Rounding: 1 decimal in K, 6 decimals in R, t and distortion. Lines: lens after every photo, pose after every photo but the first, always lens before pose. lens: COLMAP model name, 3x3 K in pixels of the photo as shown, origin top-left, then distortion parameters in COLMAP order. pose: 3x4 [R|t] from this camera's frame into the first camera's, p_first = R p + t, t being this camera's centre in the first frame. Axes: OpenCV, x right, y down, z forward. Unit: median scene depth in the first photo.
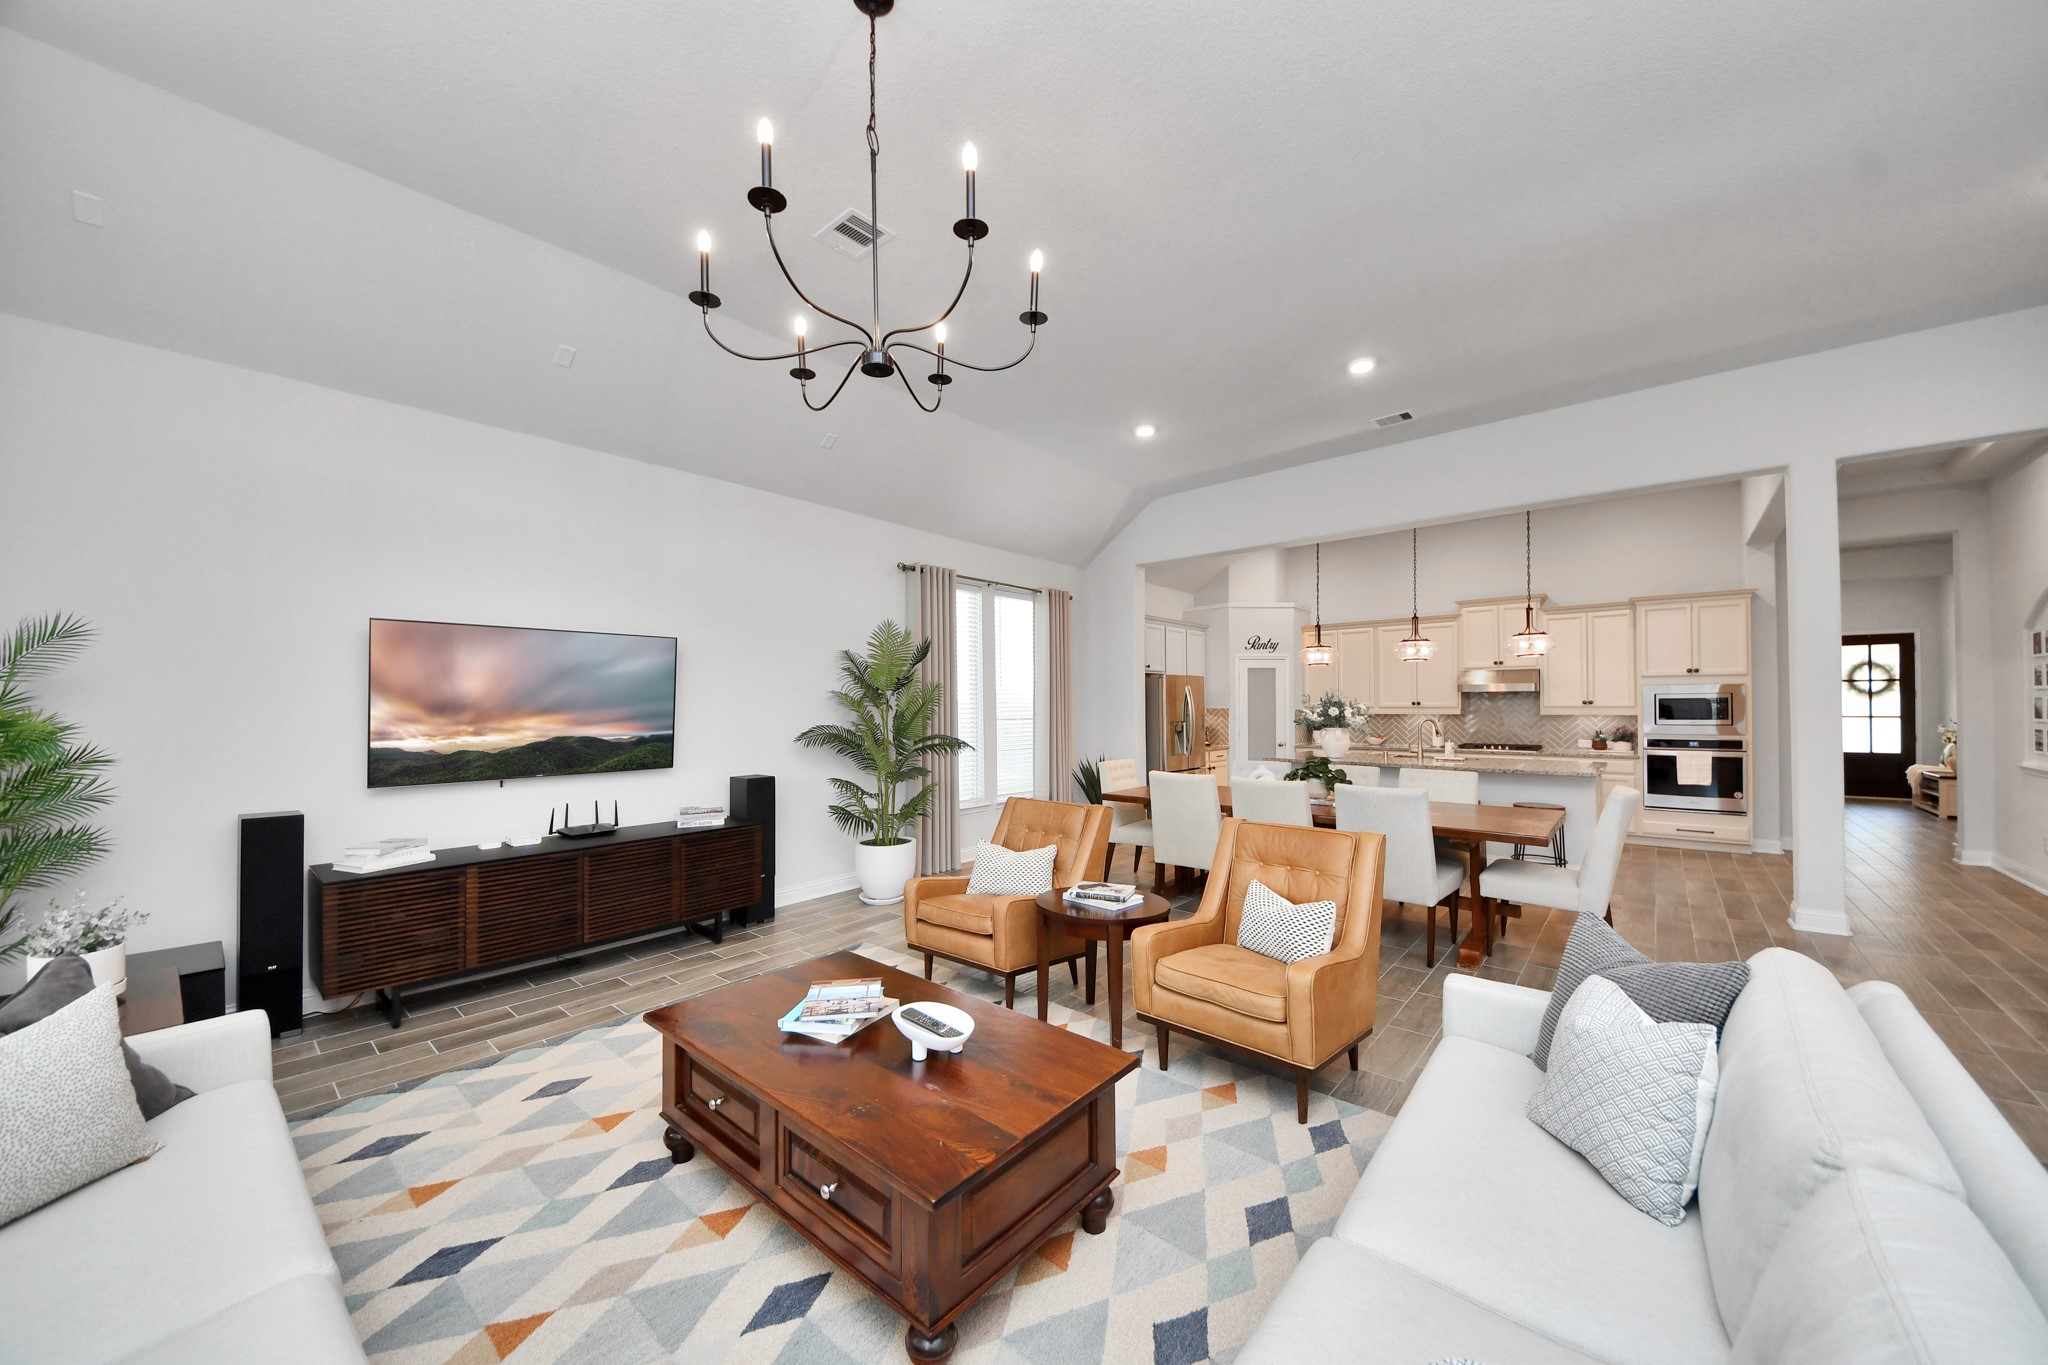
lens RADIAL K [[733.1, 0, 1011.1], [0, 733.1, 695.7], [0, 0, 1]] dist [0.011449, -0.010705]
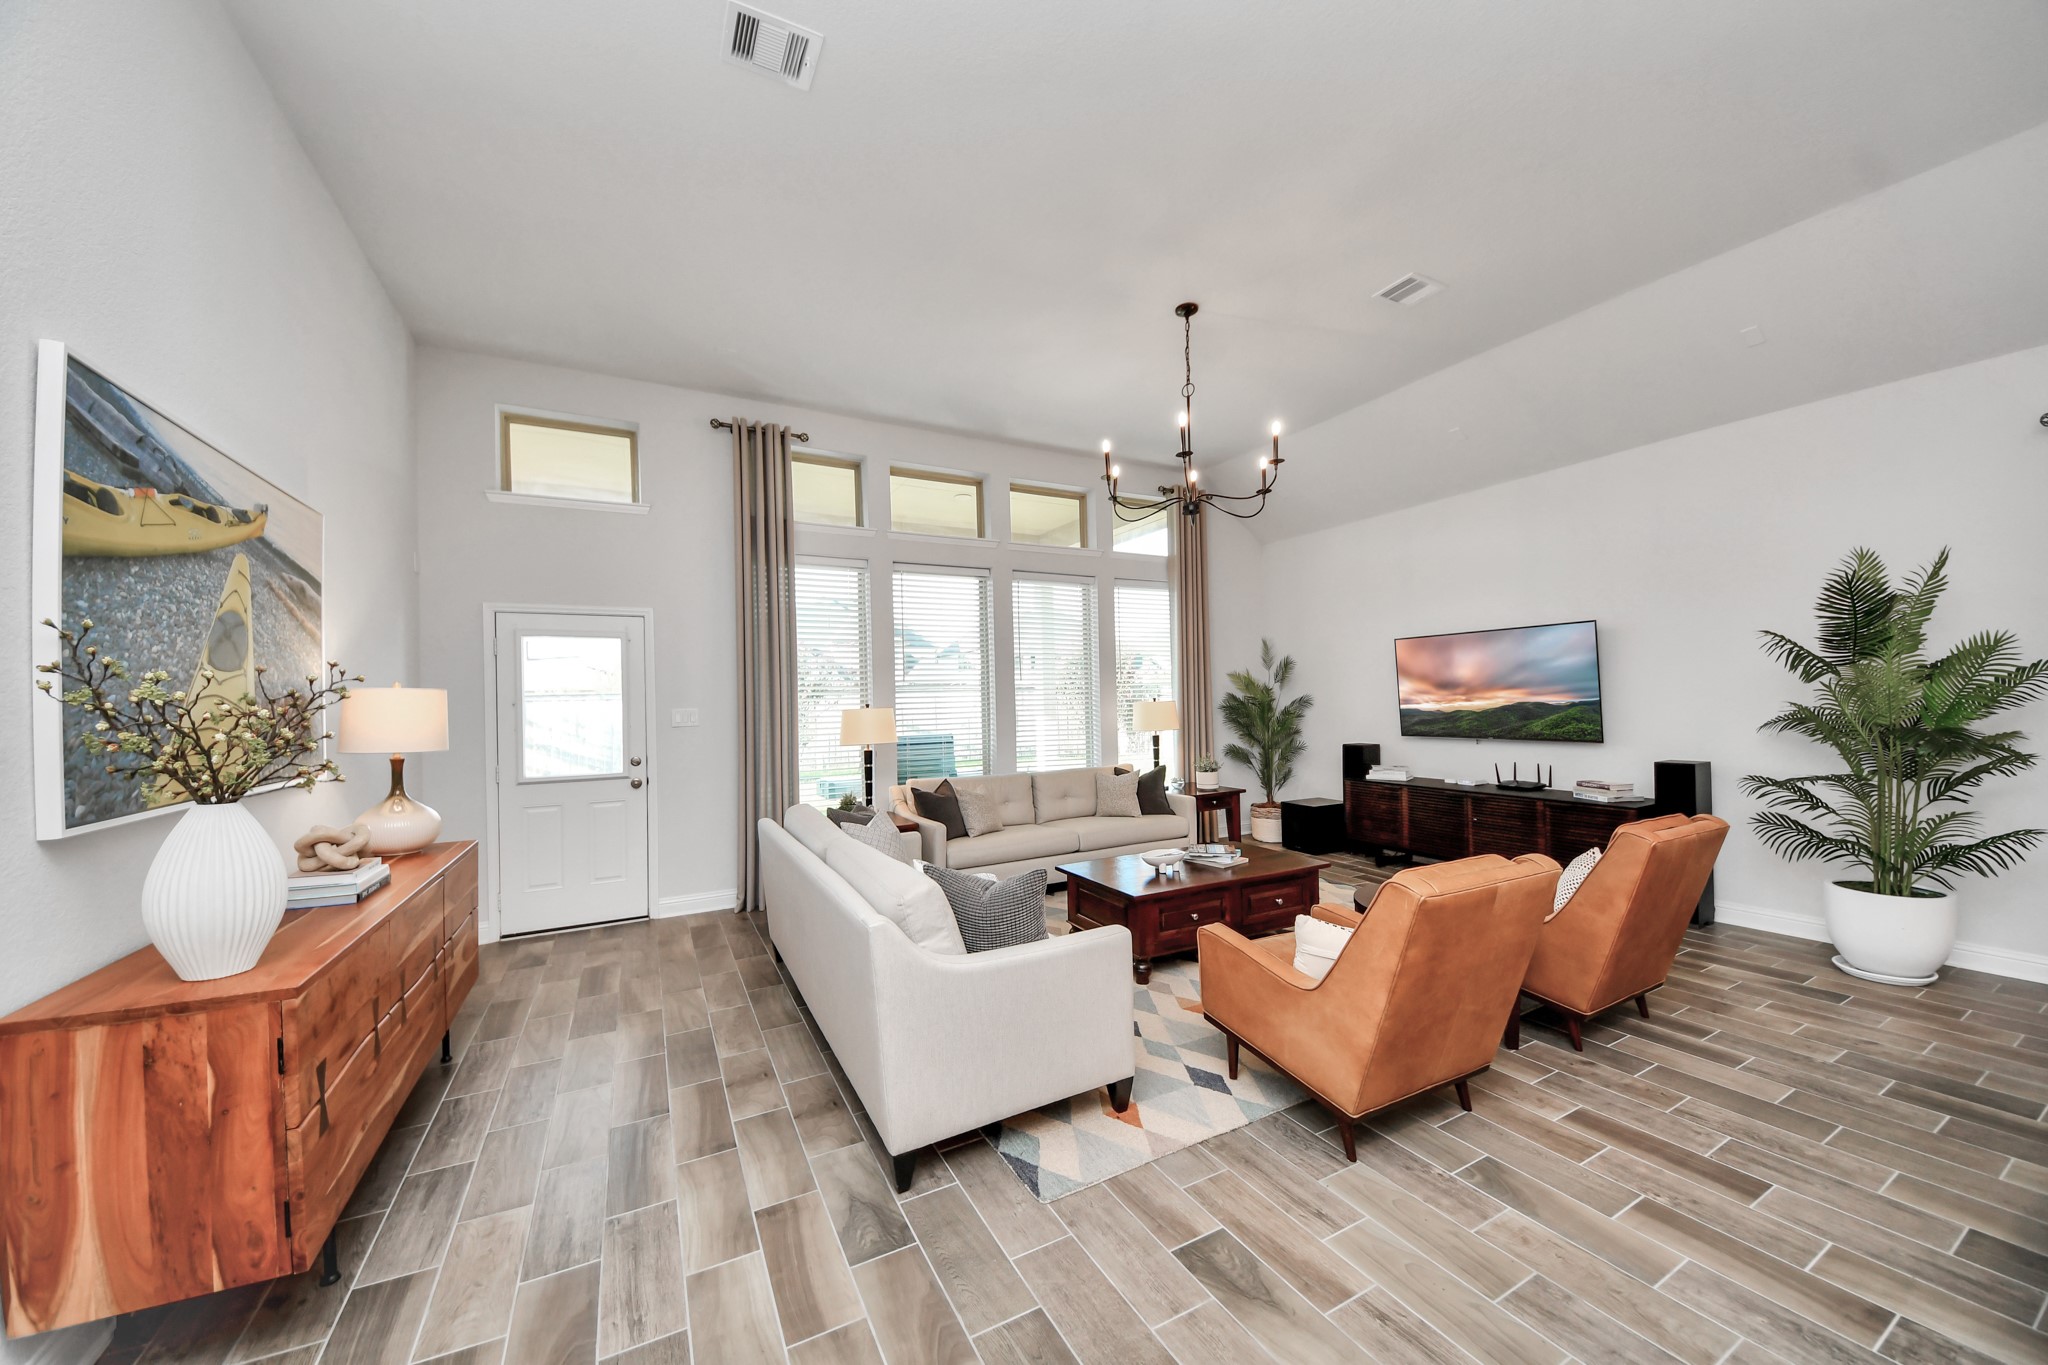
lens RADIAL K [[733.1, 0, 1036.6], [0, 733.1, 695.4], [0, 0, 1]] dist [0.011449, -0.010705]
pose [[-0.351406, 0.007200, -0.936196, 0.593659], [0.034900, 0.999376, -0.005414, 0.005923], [0.935572, -0.034576, -0.351438, 0.446047]]
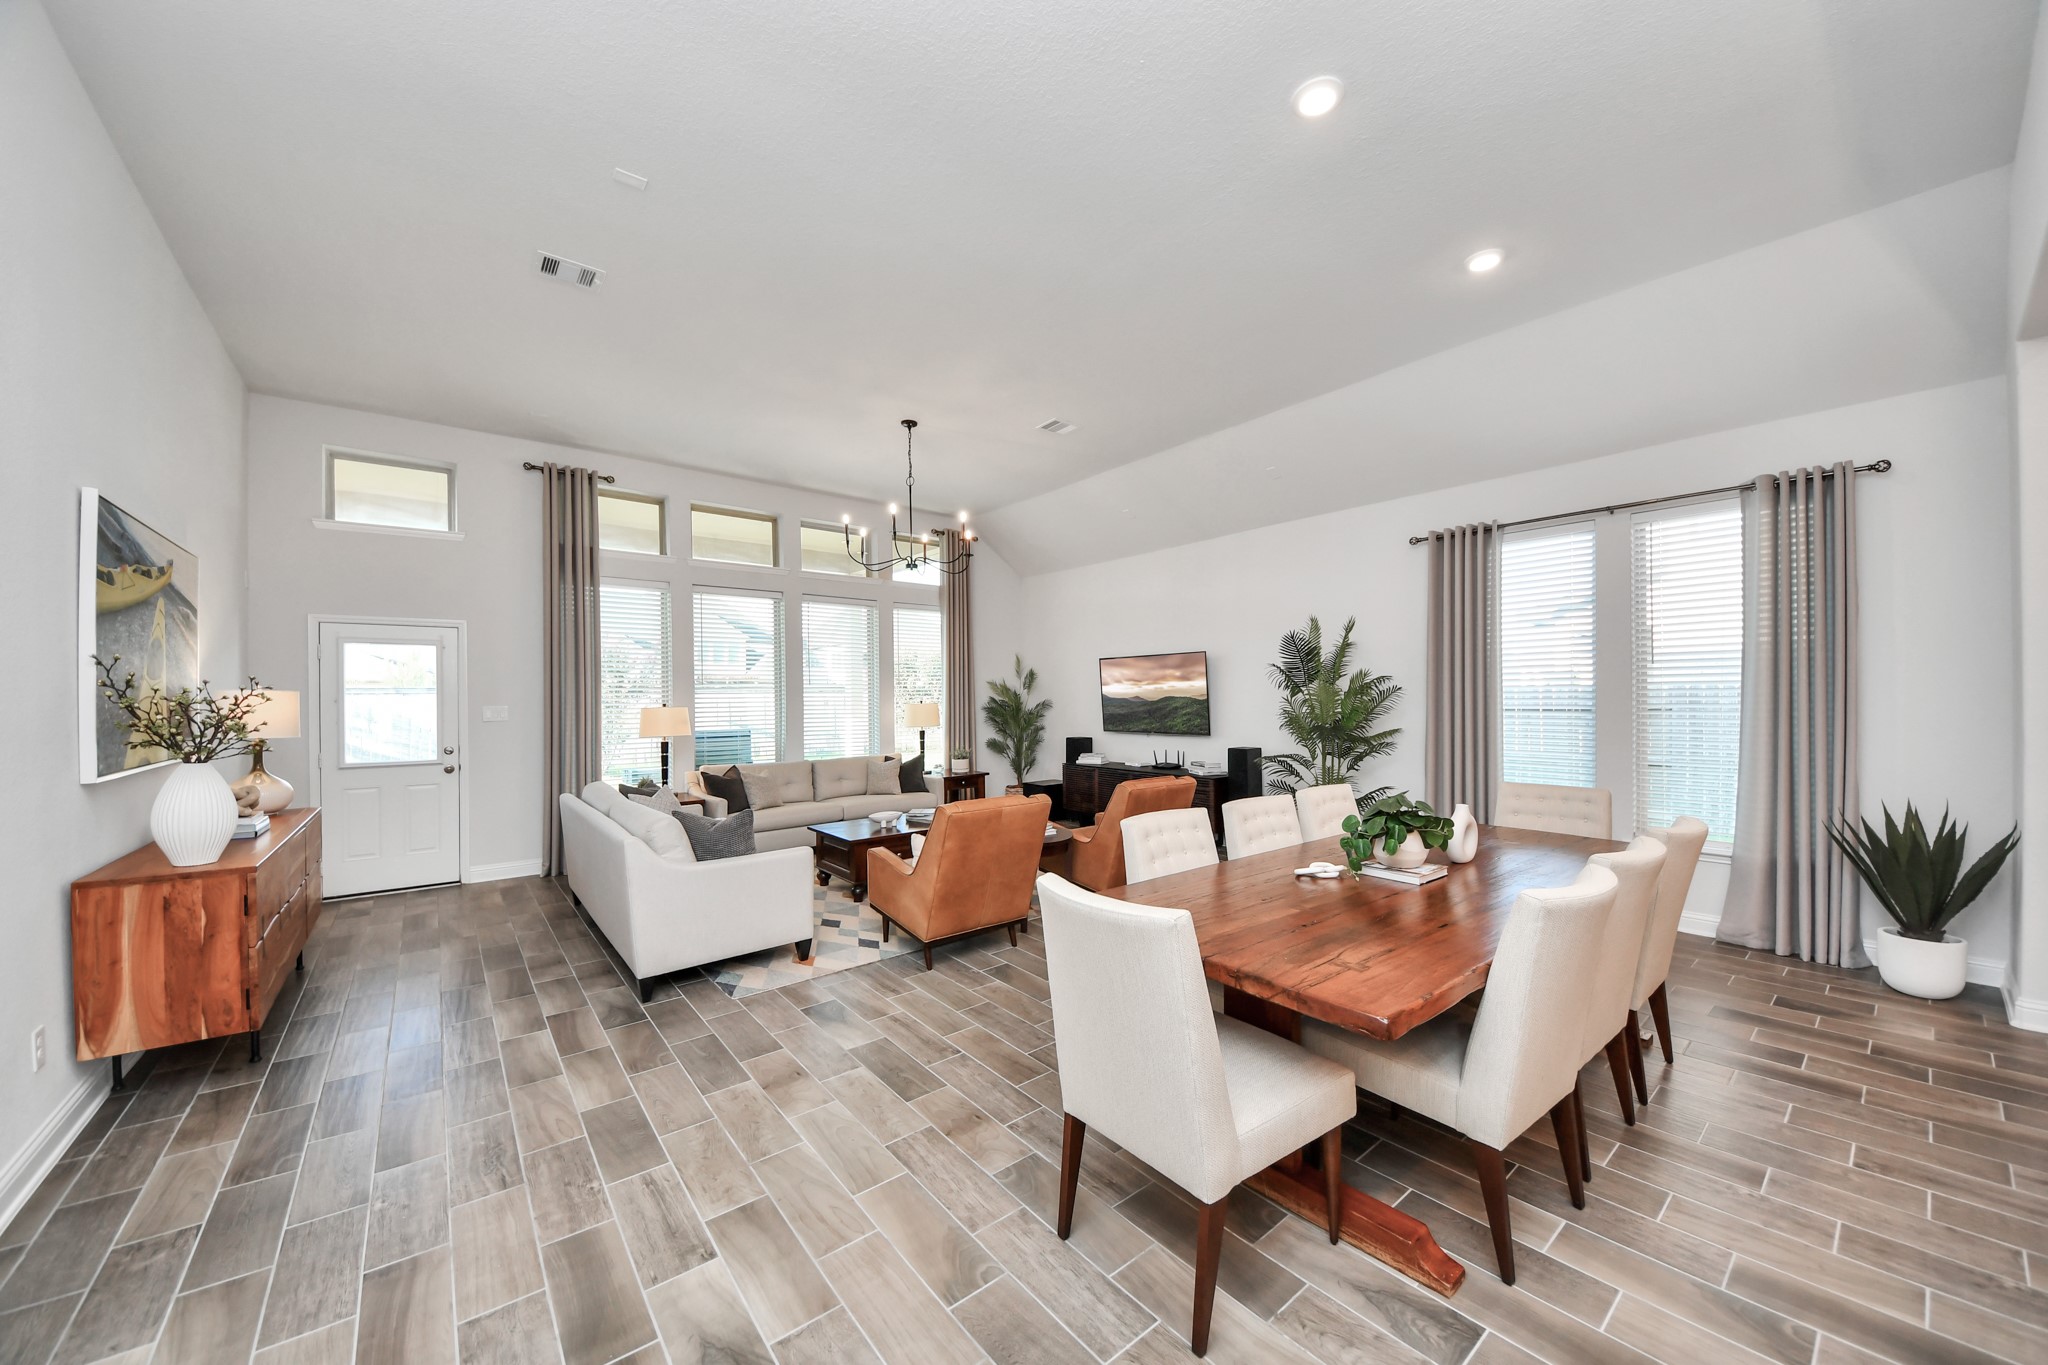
lens RADIAL K [[733.1, 0, 1030.4], [0, 733.1, 695.8], [0, 0, 1]] dist [0.011449, -0.010705]
pose [[-0.170174, 0.006558, -0.985392, 0.796768], [0.021640, 0.999762, 0.002917, 0.002087], [0.985176, -0.020827, -0.170275, 0.646855]]
